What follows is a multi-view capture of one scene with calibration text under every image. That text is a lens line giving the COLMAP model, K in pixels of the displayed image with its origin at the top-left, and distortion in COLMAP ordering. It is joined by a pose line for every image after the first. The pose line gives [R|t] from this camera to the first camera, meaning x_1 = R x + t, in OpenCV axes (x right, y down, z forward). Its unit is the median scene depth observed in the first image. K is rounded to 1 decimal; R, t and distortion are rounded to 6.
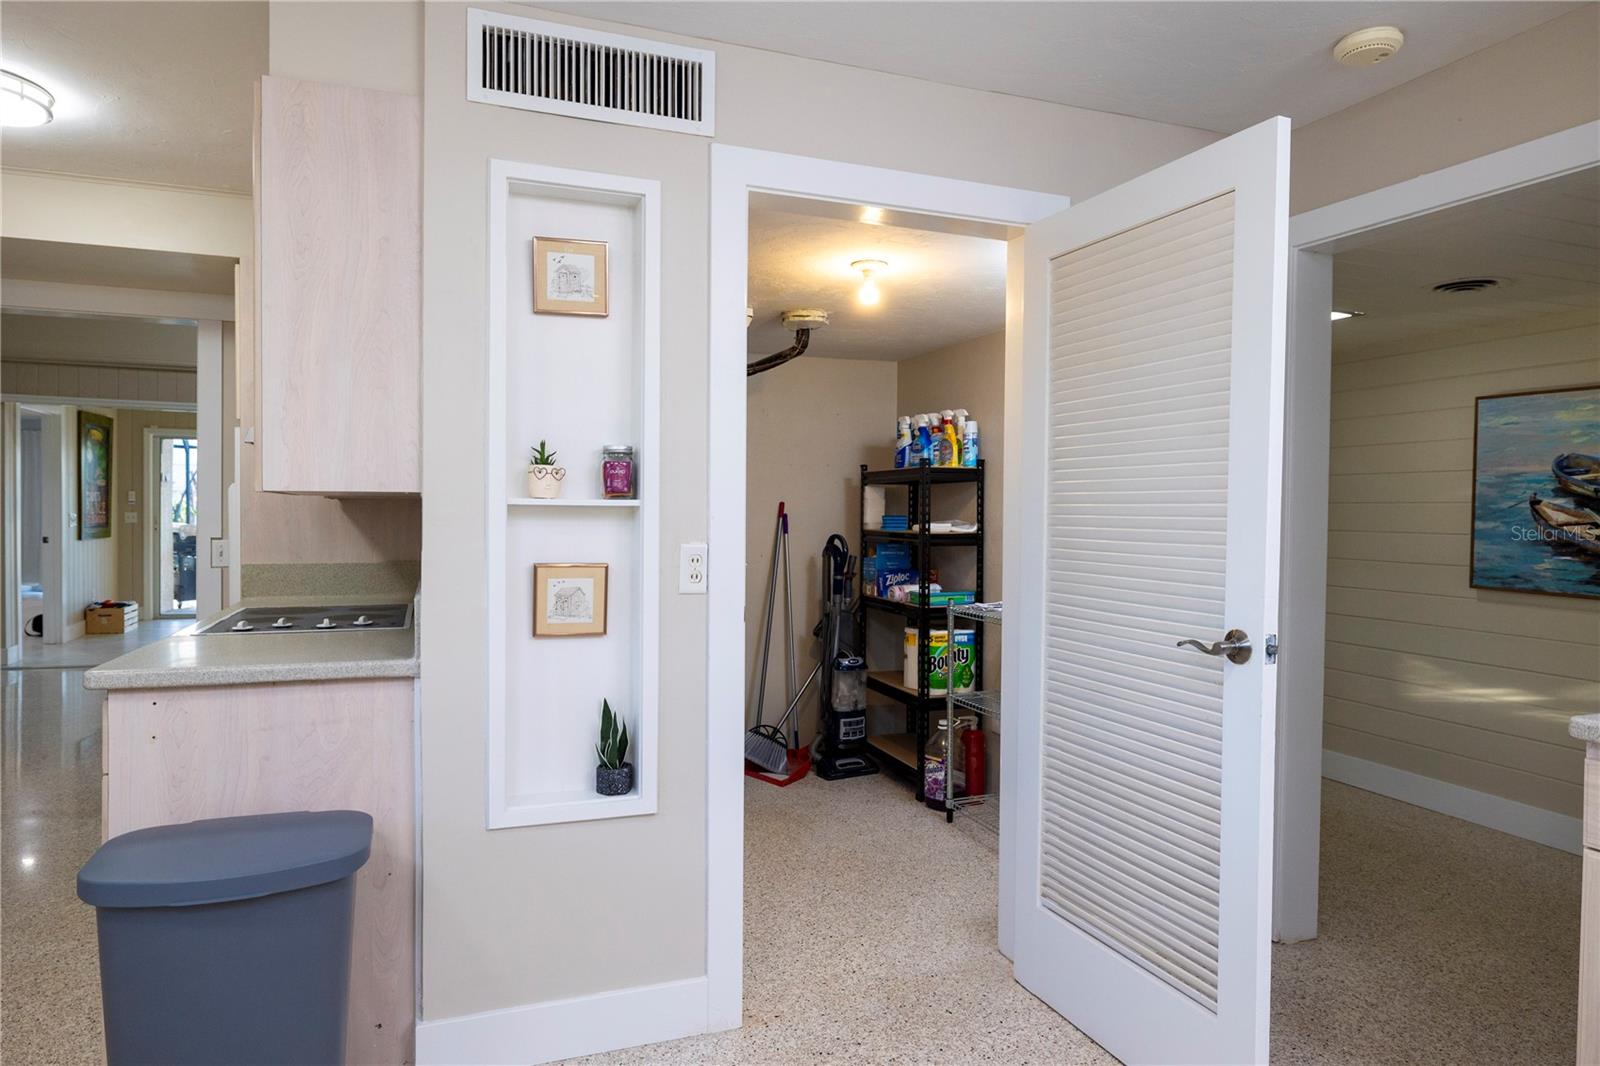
lens RADIAL K [[960.4, 0, 797.4], [0, 960.4, 529.1], [0, 0, 1]] dist [-0.001070, 0.001431]
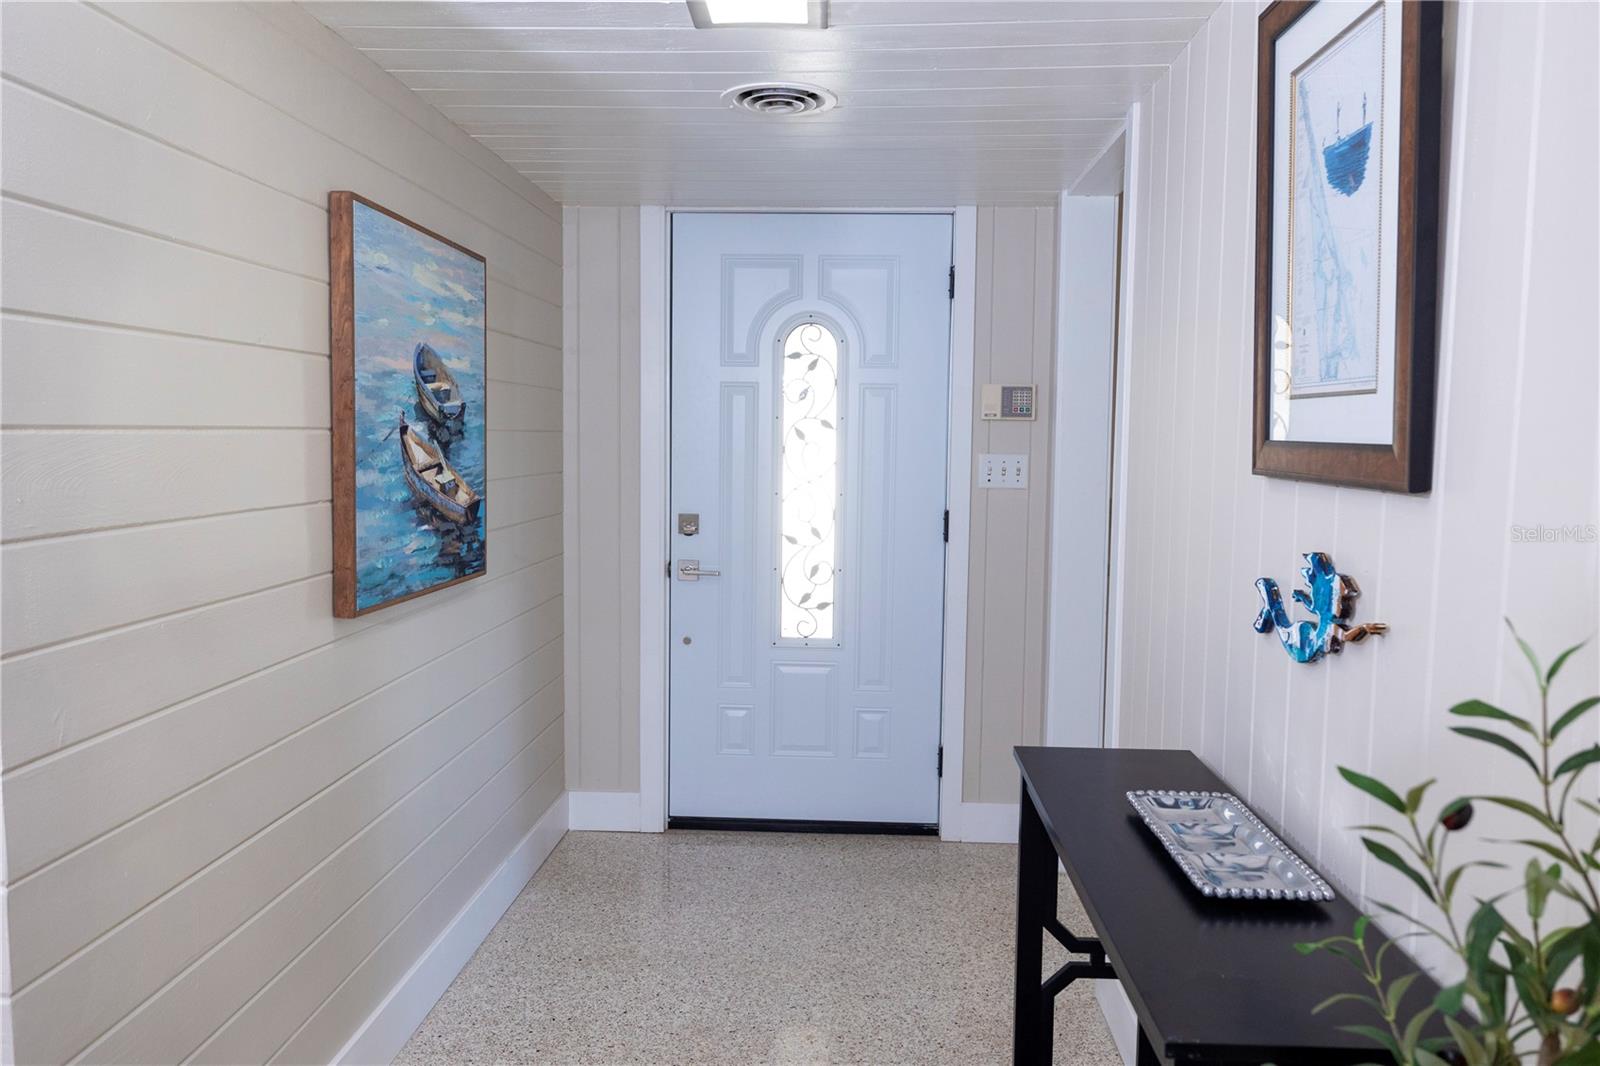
lens RADIAL K [[1206.8, 0, 802.3], [0, 1206.8, 533.8], [0, 0, 1]] dist [-0.000419, -0.000043]
pose [[-0.910755, -0.046192, 0.410355, 0.300178], [-0.003599, 0.994574, 0.103968, -0.041793], [-0.412931, 0.093212, -0.905980, 1.567852]]
